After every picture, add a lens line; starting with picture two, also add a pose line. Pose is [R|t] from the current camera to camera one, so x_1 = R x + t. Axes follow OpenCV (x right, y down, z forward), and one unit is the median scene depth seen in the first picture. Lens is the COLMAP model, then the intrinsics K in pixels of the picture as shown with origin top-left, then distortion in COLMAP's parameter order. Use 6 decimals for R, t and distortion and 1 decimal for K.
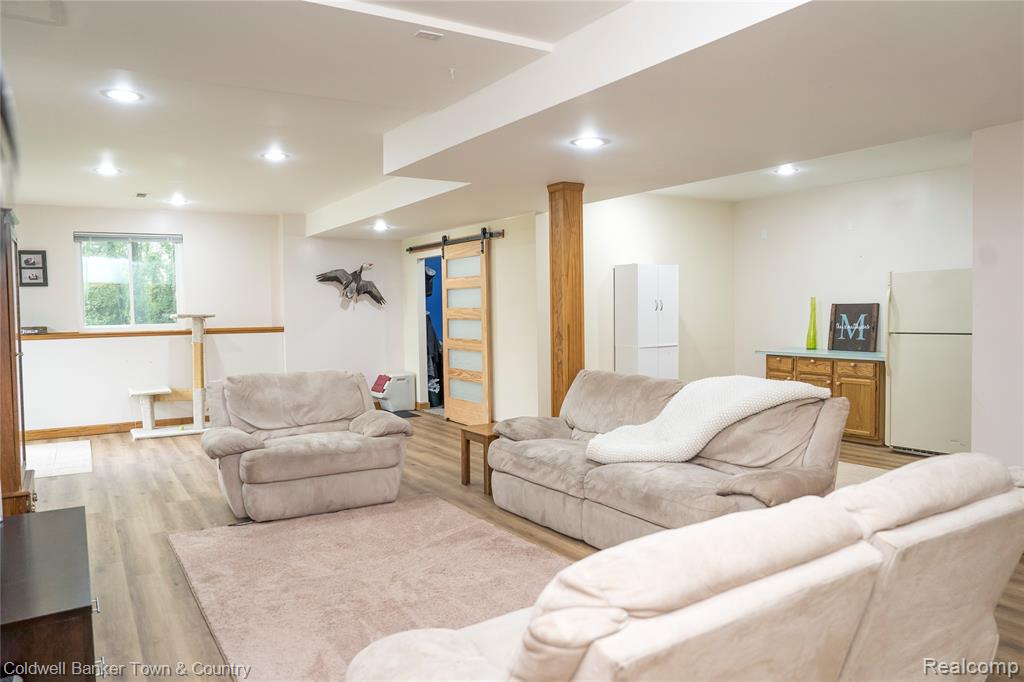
lens RADIAL K [[708.9, 0, 512.0], [0, 708.9, 341.0], [0, 0, 1]] dist [-0.115306, 0.089058]
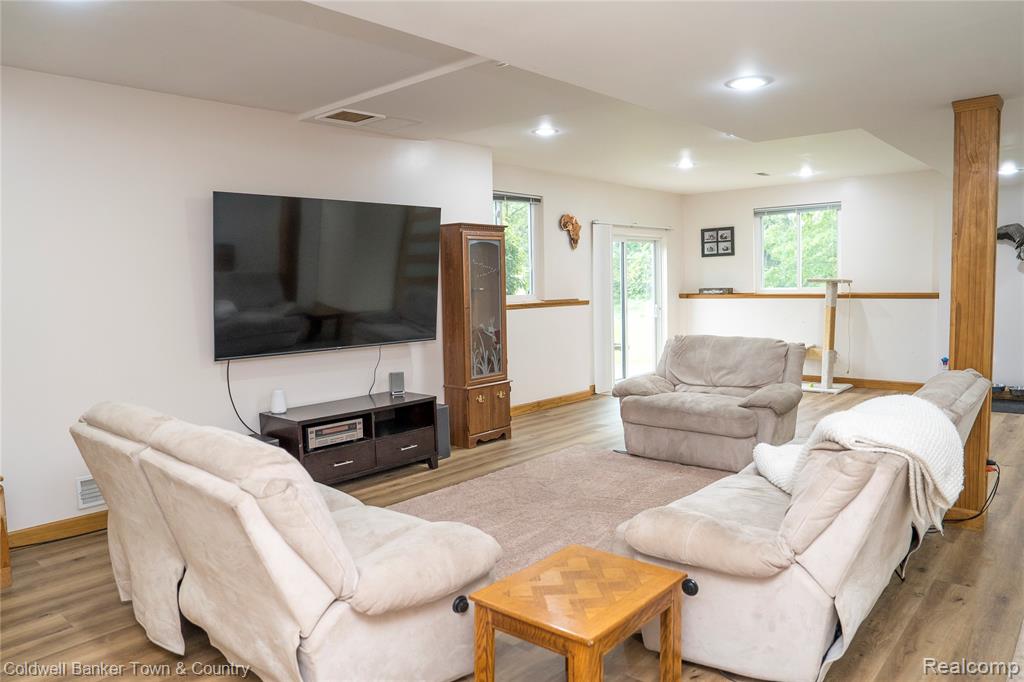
lens RADIAL K [[708.9, 0, 512.0], [0, 708.9, 341.0], [0, 0, 1]] dist [-0.115306, 0.089058]
pose [[0.282225, 0.088864, -0.955224, 0.435200], [-0.025833, 0.996043, 0.085030, -0.023176], [0.959000, 0.000678, 0.283404, 0.257603]]
